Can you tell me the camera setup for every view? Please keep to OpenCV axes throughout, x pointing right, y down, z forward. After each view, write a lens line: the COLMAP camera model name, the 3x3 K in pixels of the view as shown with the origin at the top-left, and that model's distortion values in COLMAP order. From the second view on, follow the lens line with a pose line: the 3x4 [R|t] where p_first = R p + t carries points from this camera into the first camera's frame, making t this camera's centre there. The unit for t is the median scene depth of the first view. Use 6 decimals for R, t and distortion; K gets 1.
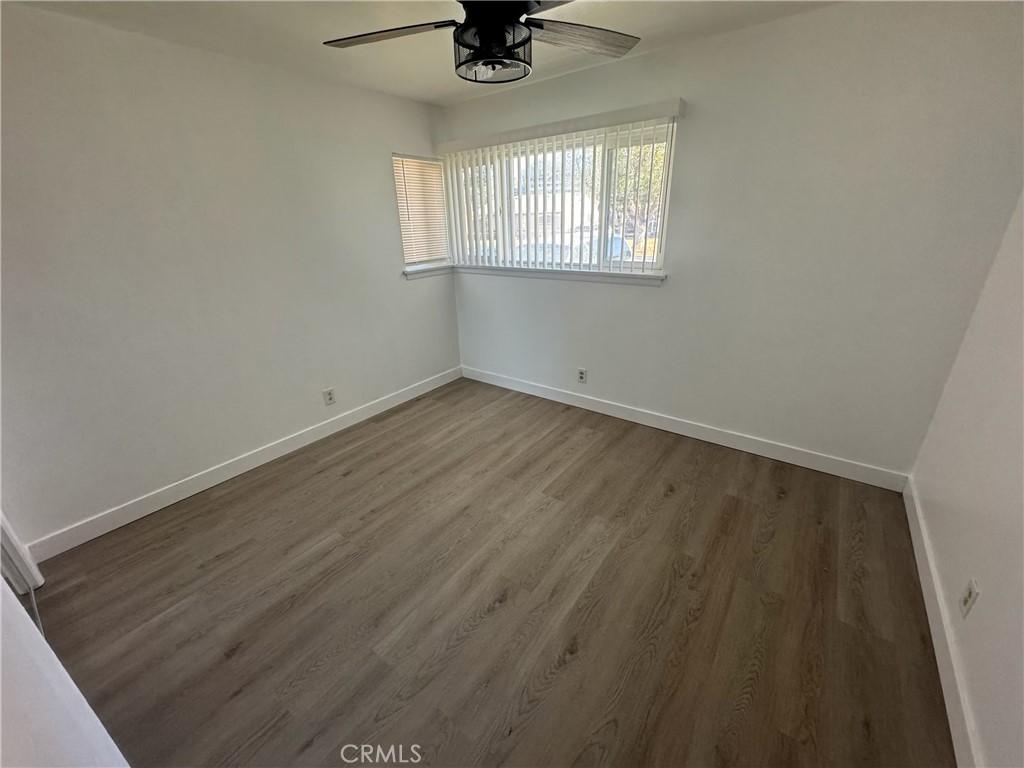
lens RADIAL K [[409.4, 0, 512.0], [0, 409.4, 384.0], [0, 0, 1]] dist [-0.001746, 0.000137]
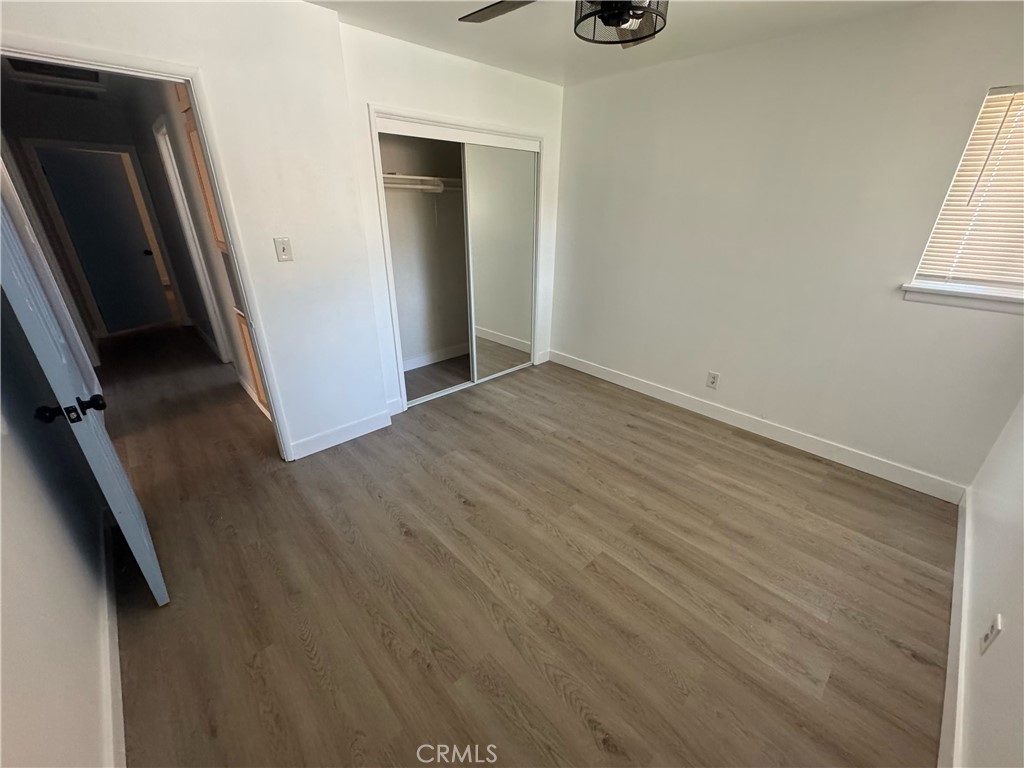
lens RADIAL K [[409.4, 0, 512.0], [0, 409.4, 384.0], [0, 0, 1]] dist [-0.001746, 0.000137]
pose [[-0.171947, 0.424560, -0.888922, 0.632262], [-0.375581, 0.805951, 0.457582, -0.280132], [0.910699, 0.412543, 0.020876, 0.644274]]
